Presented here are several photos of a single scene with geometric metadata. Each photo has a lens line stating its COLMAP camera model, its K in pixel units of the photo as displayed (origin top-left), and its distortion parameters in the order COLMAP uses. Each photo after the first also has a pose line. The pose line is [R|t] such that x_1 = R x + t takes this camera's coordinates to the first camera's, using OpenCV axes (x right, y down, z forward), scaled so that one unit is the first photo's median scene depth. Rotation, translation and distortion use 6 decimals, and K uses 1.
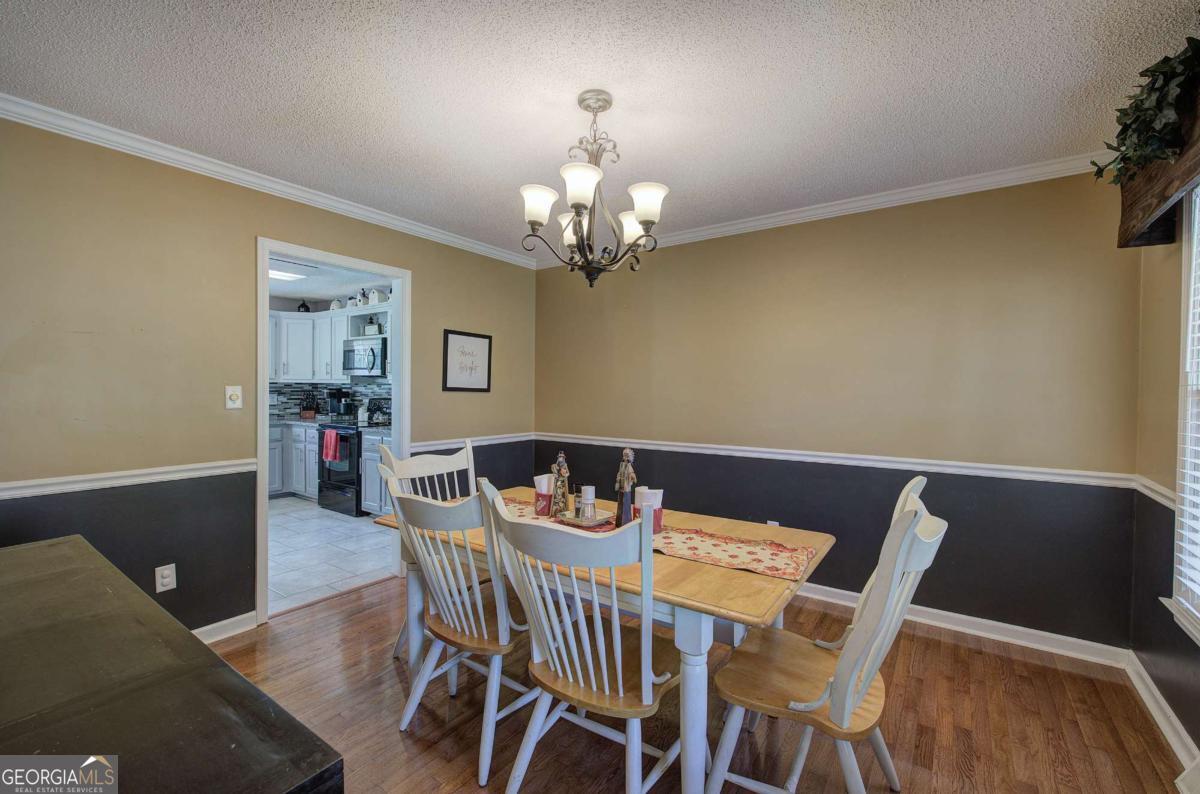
lens RADIAL K [[509.5, 0, 600.6], [0, 509.5, 396.0], [0, 0, 1]] dist [-0.000615, -0.000415]
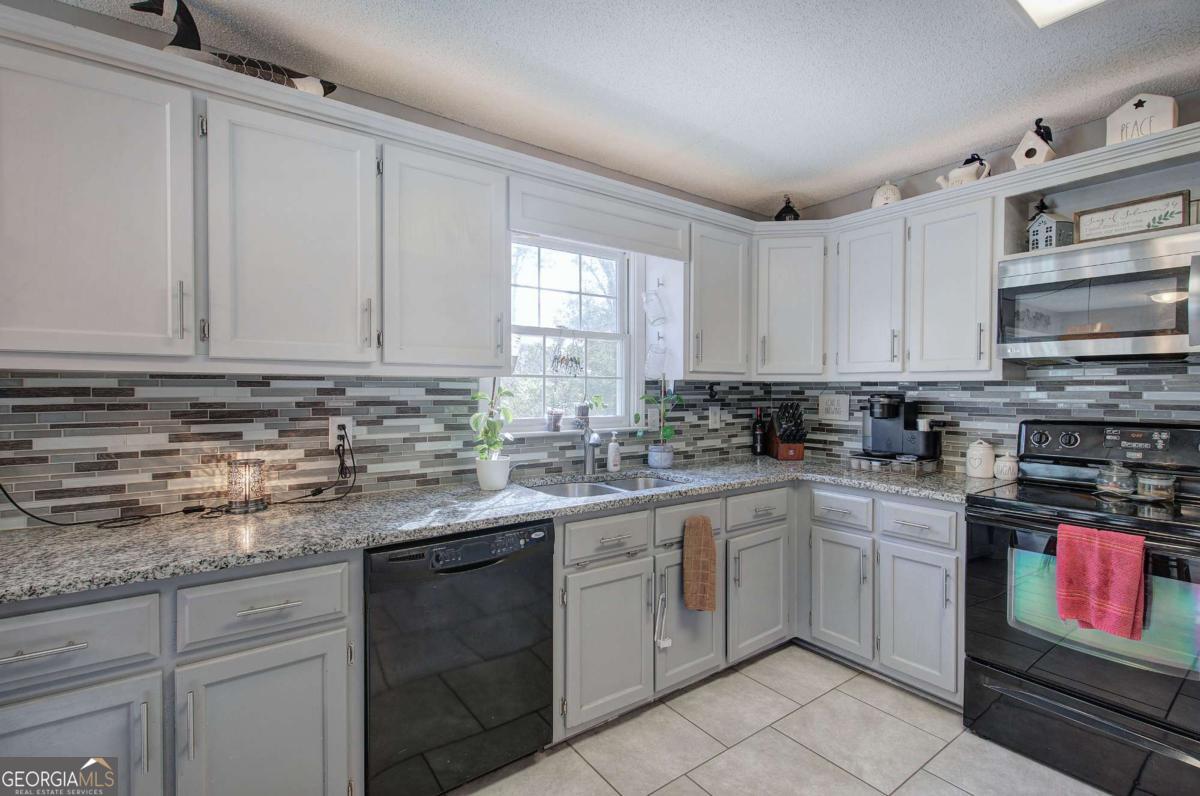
lens RADIAL K [[546.1, 0, 597.3], [0, 546.1, 396.2], [0, 0, 1]] dist [-0.003767, -0.000627]
pose [[0.943565, -0.002399, -0.331179, -0.597408], [-0.000548, 0.999961, -0.008803, -0.008957], [0.331188, 0.008487, 0.943527, 0.498069]]
